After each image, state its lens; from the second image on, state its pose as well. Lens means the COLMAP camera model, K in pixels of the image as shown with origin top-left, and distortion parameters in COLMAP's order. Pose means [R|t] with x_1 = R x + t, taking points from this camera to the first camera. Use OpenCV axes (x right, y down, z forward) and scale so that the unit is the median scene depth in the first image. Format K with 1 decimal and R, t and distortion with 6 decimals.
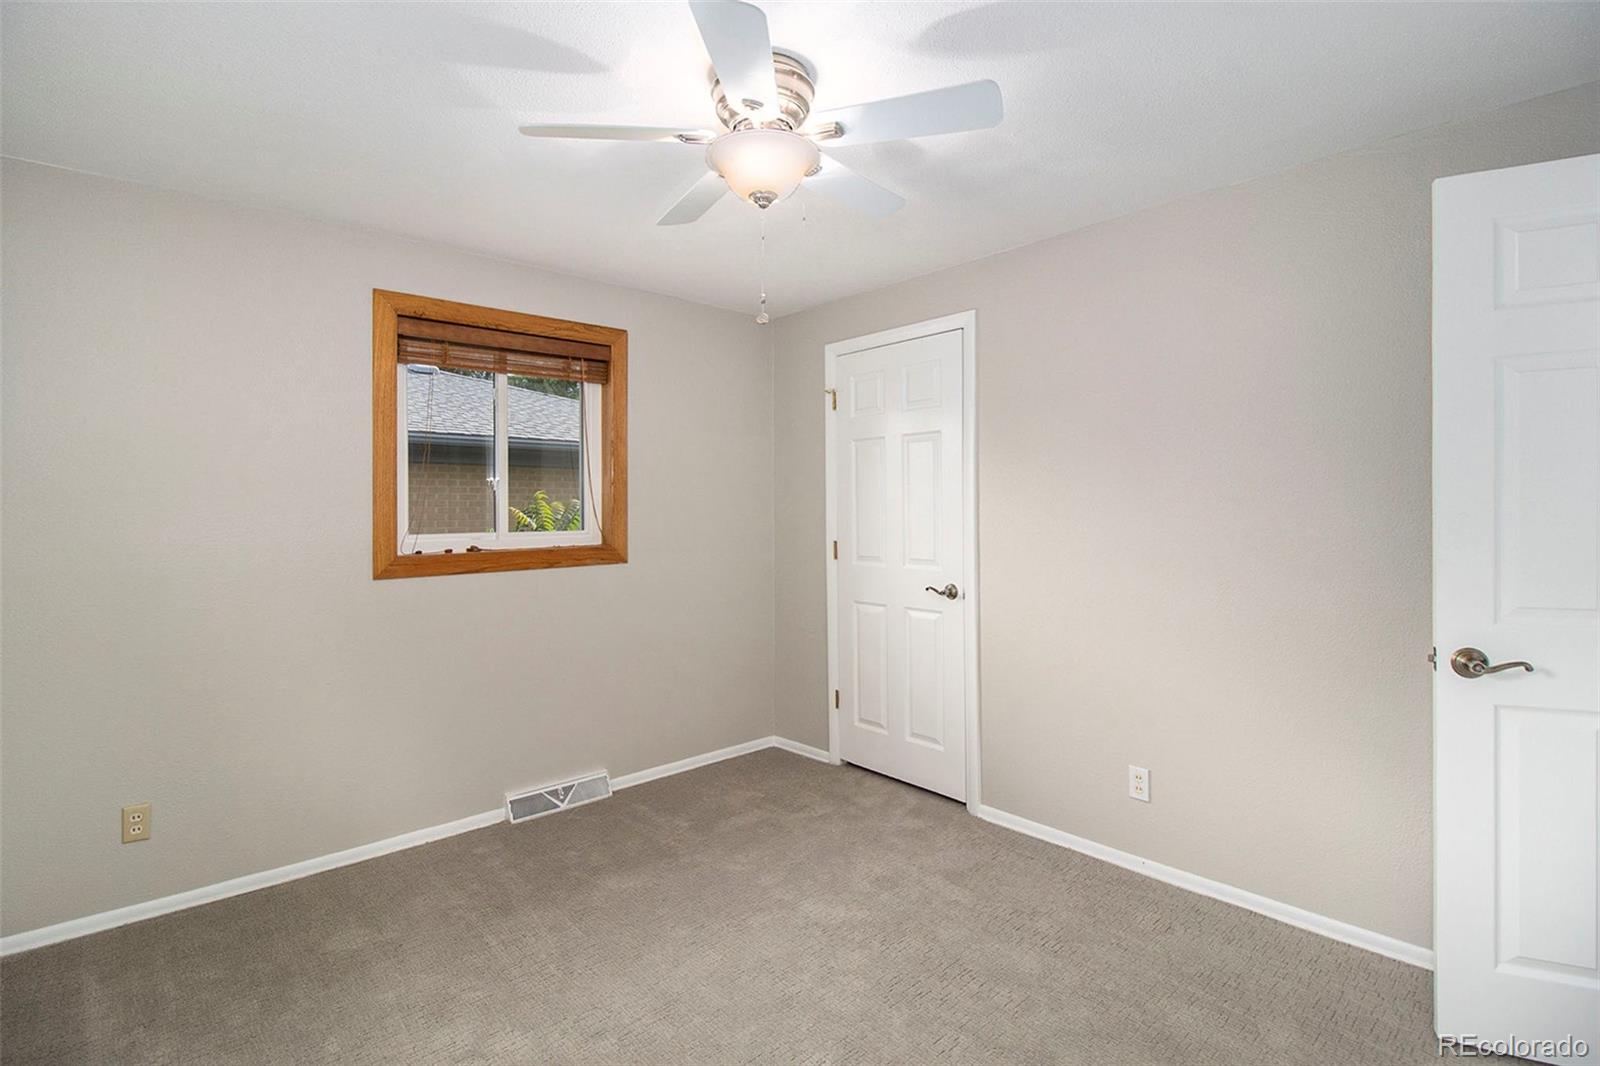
lens RADIAL K [[752.3, 0, 806.5], [0, 752.3, 534.9], [0, 0, 1]] dist [-0.008401, -0.001243]
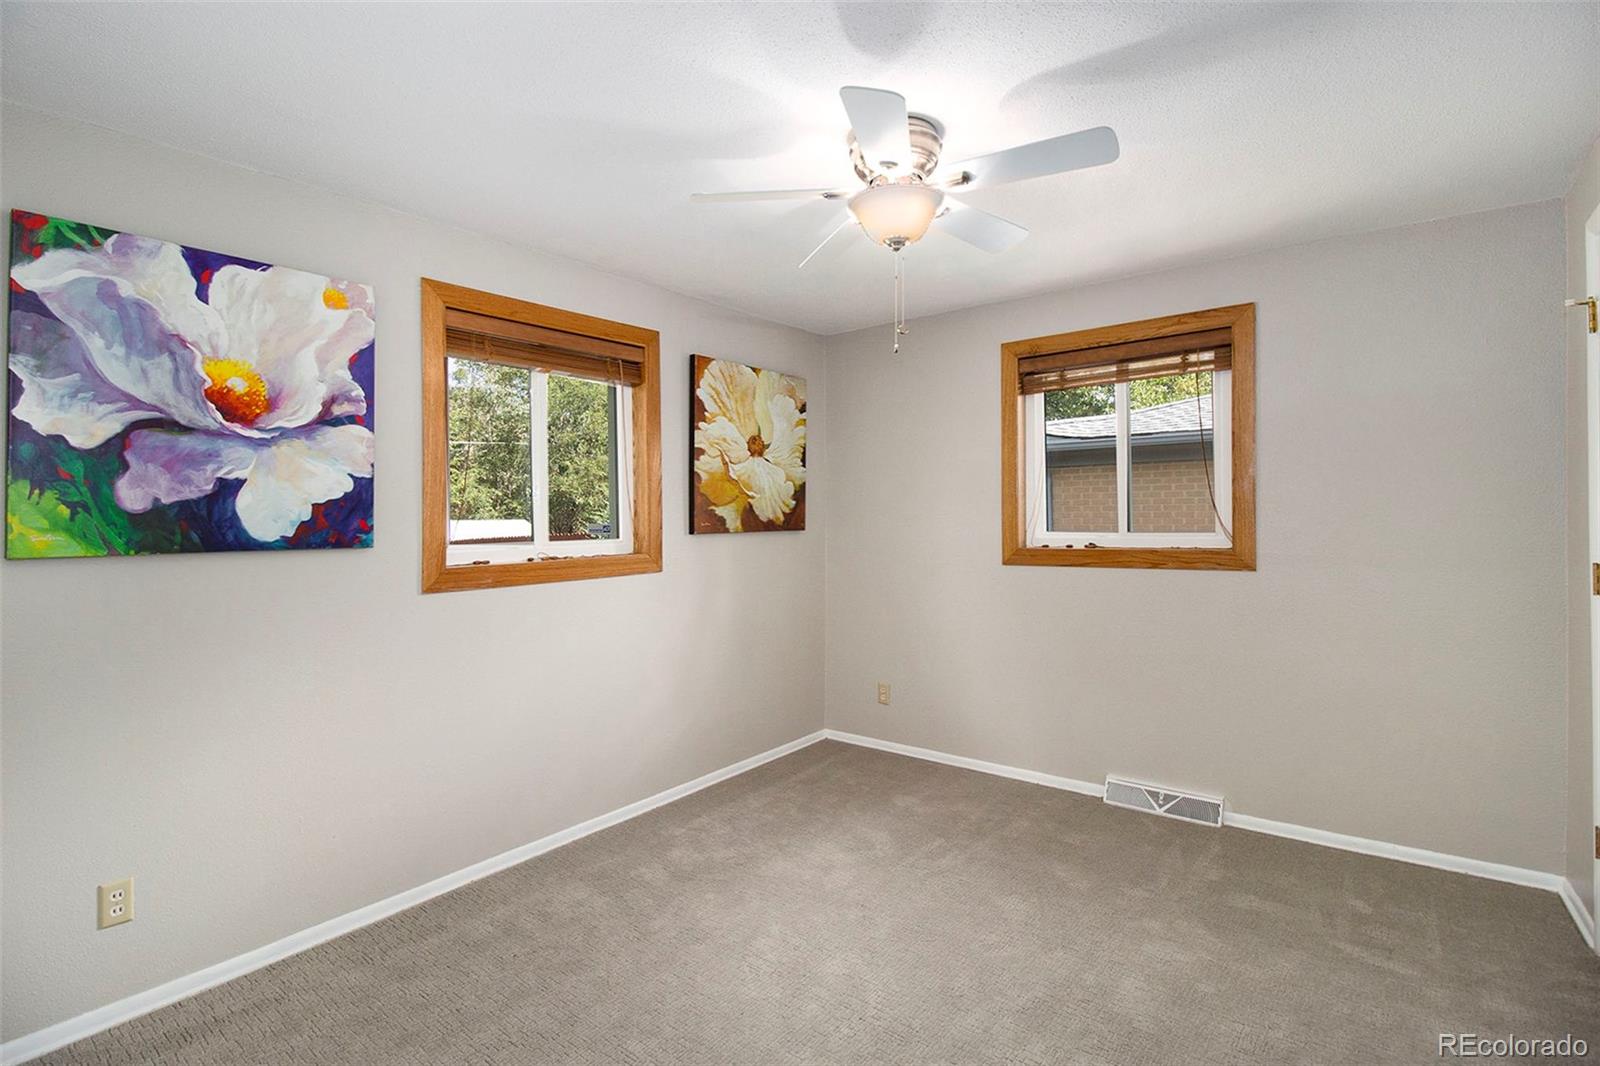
lens RADIAL K [[752.3, 0, 795.3], [0, 752.3, 530.9], [0, 0, 1]] dist [-0.008401, -0.001243]
pose [[0.168775, 0.023940, -0.985364, 0.567554], [-0.023832, 0.999512, 0.020201, -0.015275], [0.985366, 0.020074, 0.169263, 0.361817]]
